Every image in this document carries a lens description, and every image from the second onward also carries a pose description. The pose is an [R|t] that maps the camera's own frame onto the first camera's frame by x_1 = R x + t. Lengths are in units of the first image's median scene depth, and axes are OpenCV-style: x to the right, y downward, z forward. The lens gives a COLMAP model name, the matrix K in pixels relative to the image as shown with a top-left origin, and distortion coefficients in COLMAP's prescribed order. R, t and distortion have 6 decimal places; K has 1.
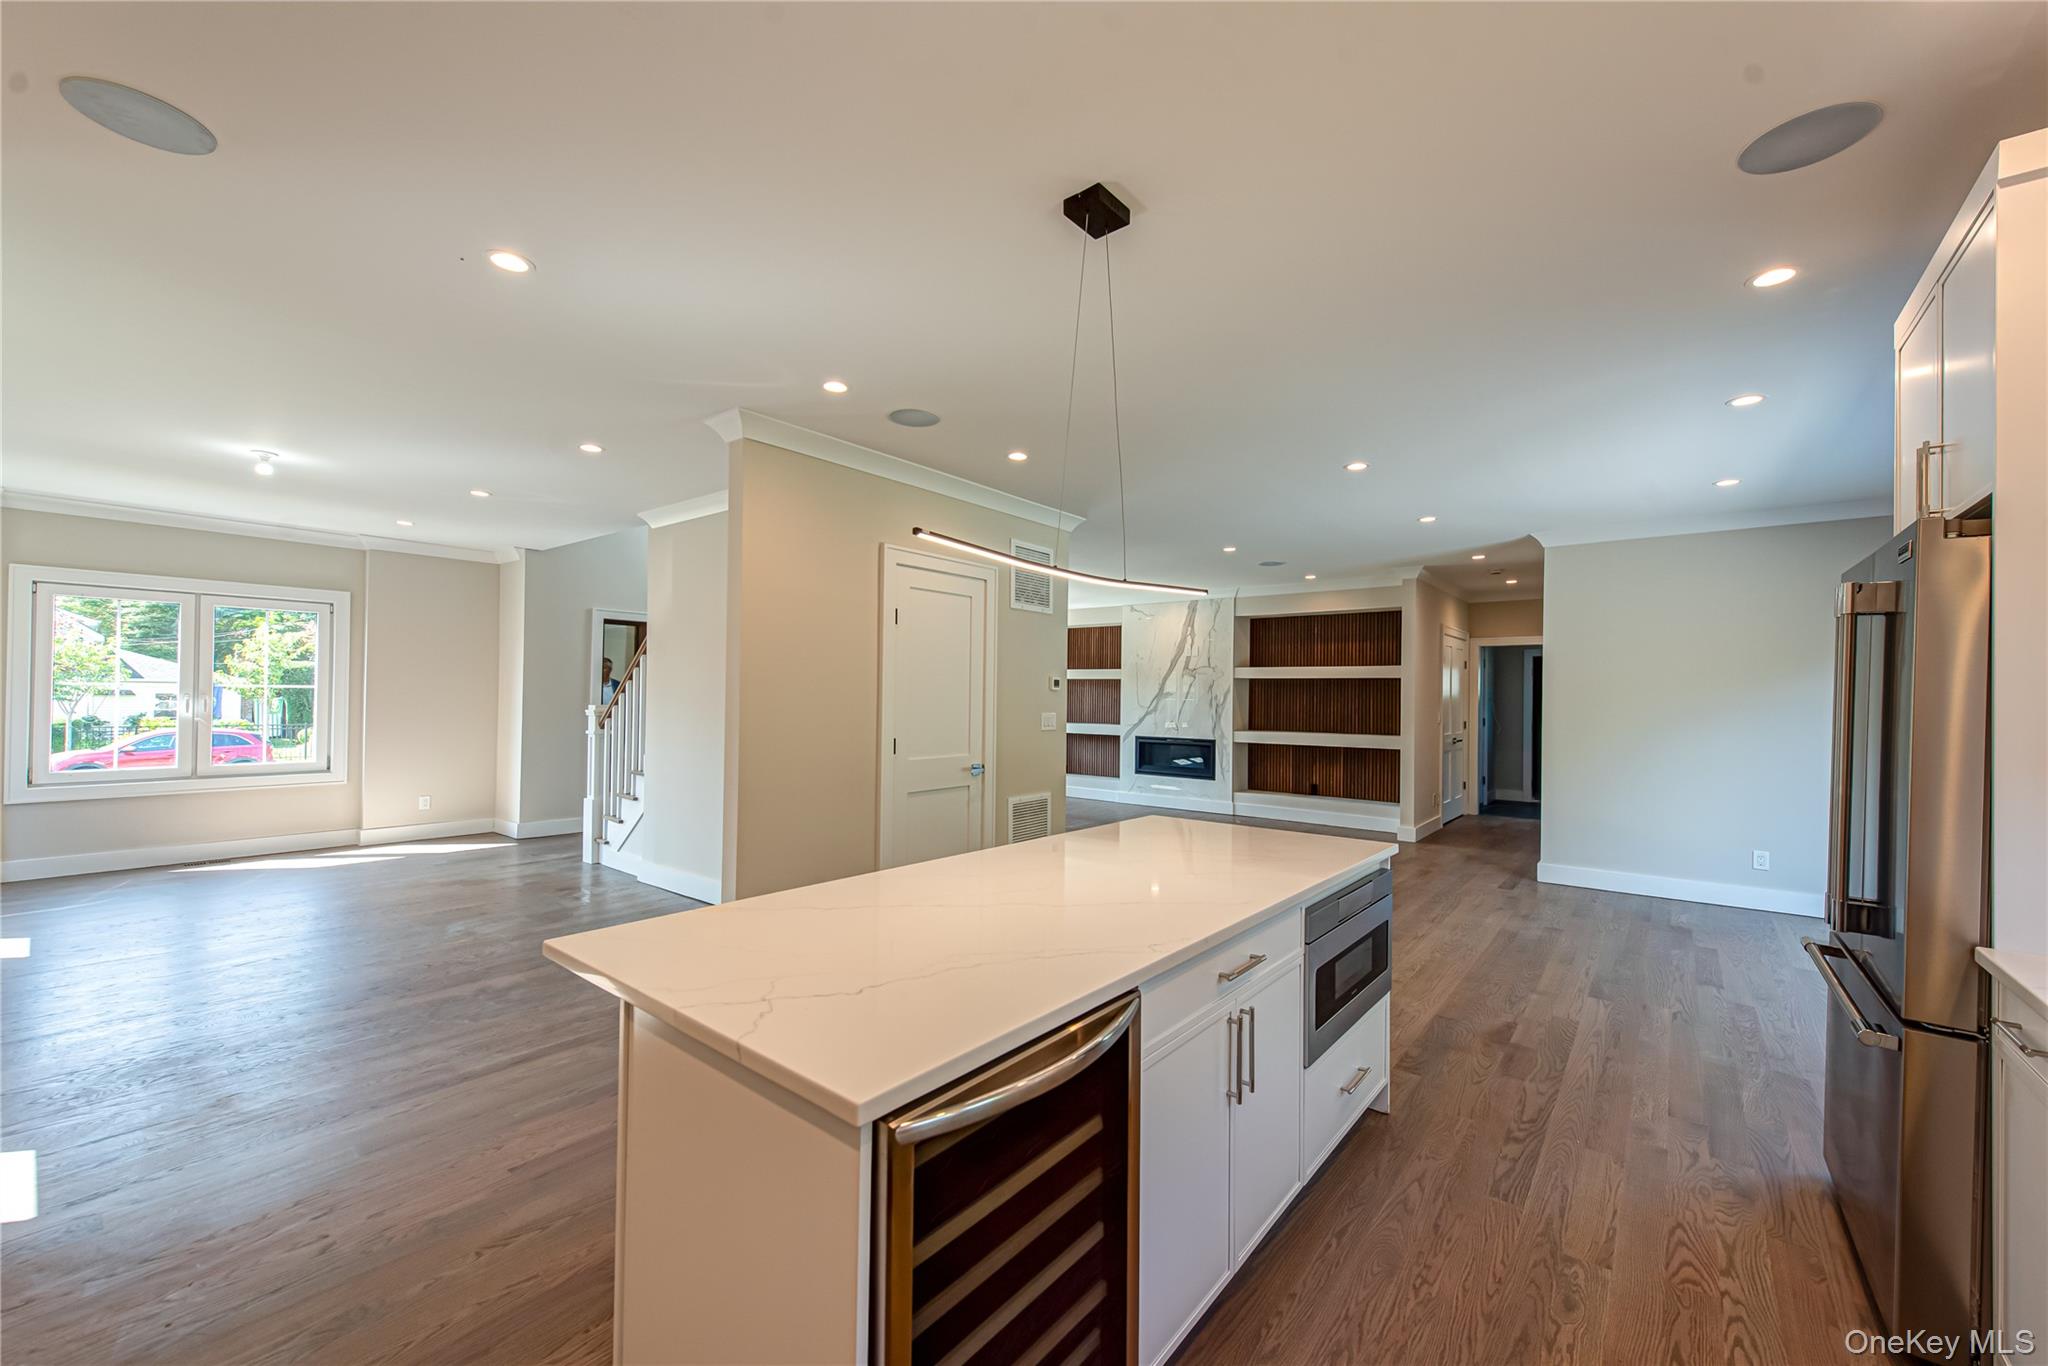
lens RADIAL K [[795.3, 0, 1033.4], [0, 795.3, 689.8], [0, 0, 1]] dist [0.013918, -0.004375]
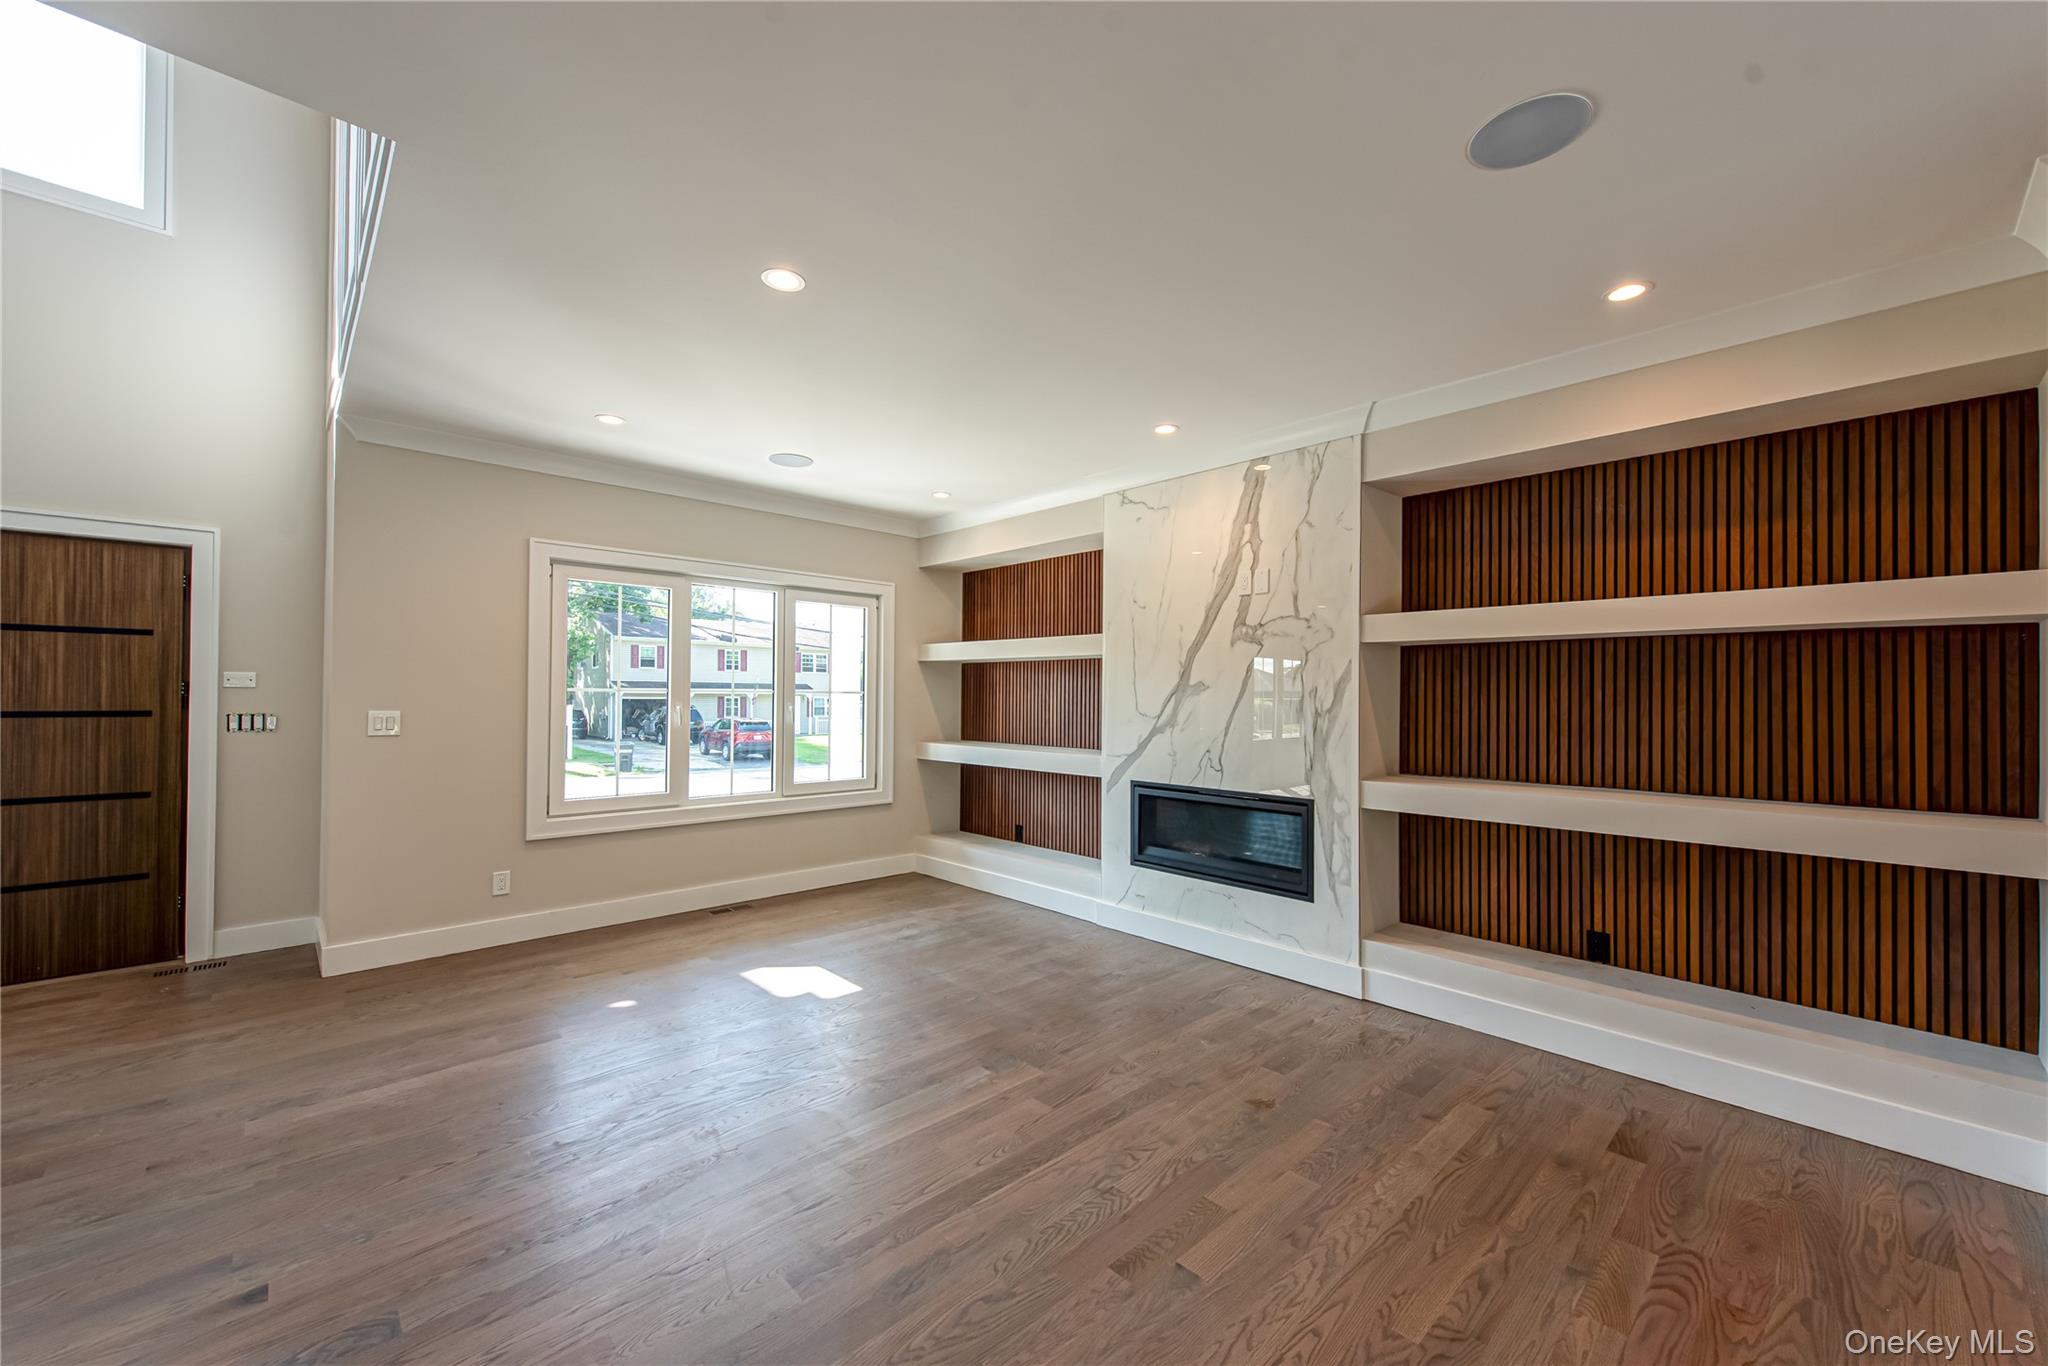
lens RADIAL K [[795.3, 0, 1033.4], [0, 795.3, 689.8], [0, 0, 1]] dist [0.013918, -0.004375]
pose [[0.990823, -0.007572, -0.134955, 0.162381], [0.007447, 0.999971, -0.001430, 0.008523], [0.134962, 0.000412, 0.990851, 0.660768]]
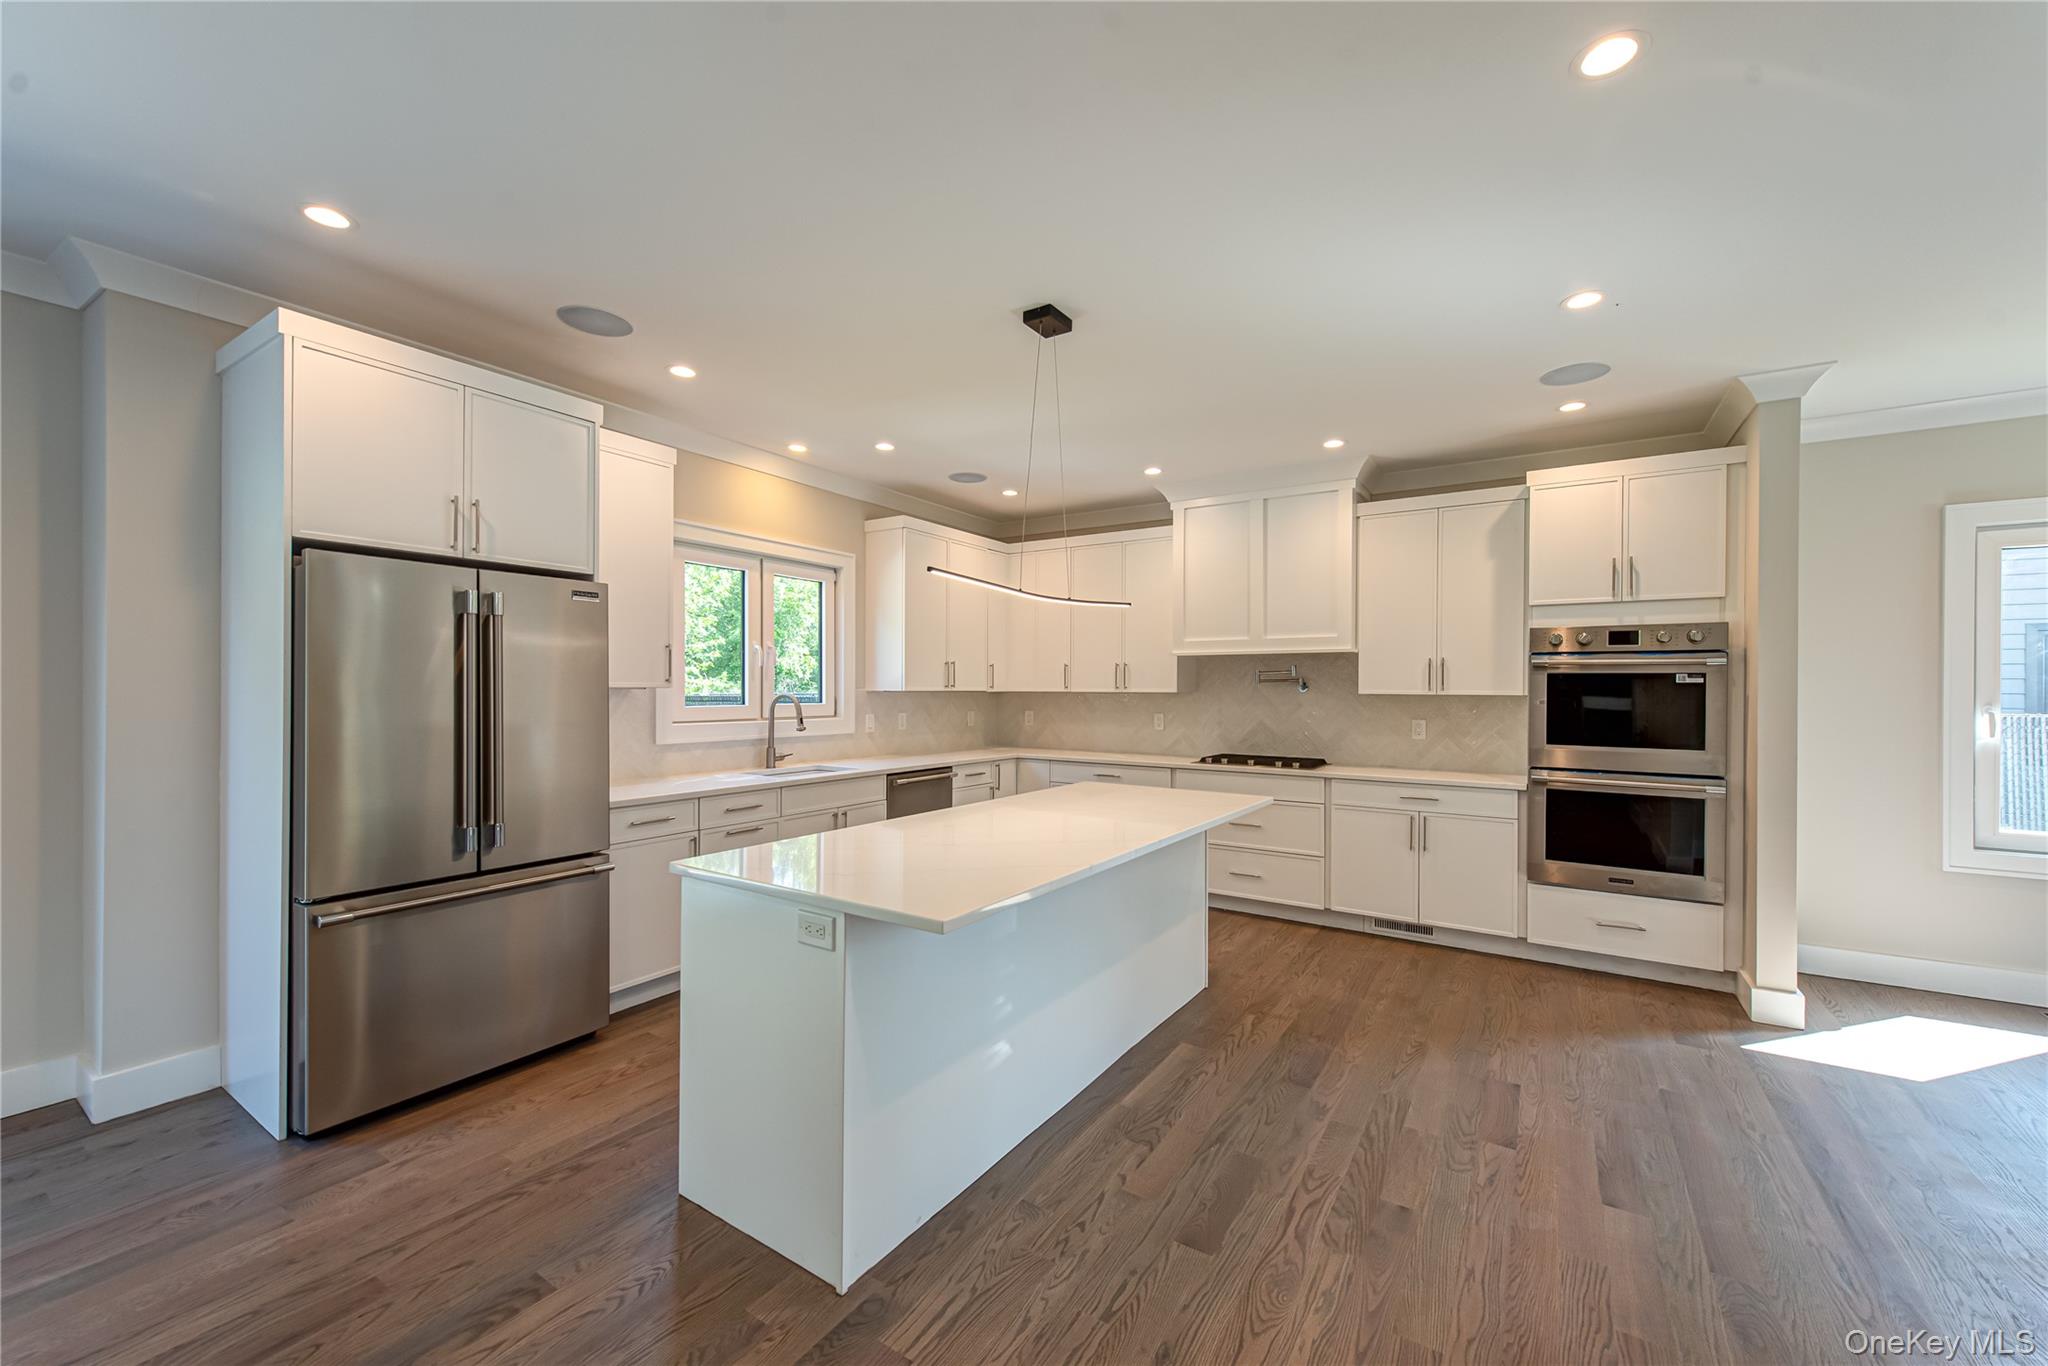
lens RADIAL K [[795.3, 0, 1033.4], [0, 795.3, 689.8], [0, 0, 1]] dist [0.013918, -0.004375]
pose [[-0.994374, -0.018897, -0.104226, 0.056920], [-0.018073, 0.999798, -0.008844, 0.006512], [0.104372, -0.006910, -0.994514, 0.574678]]
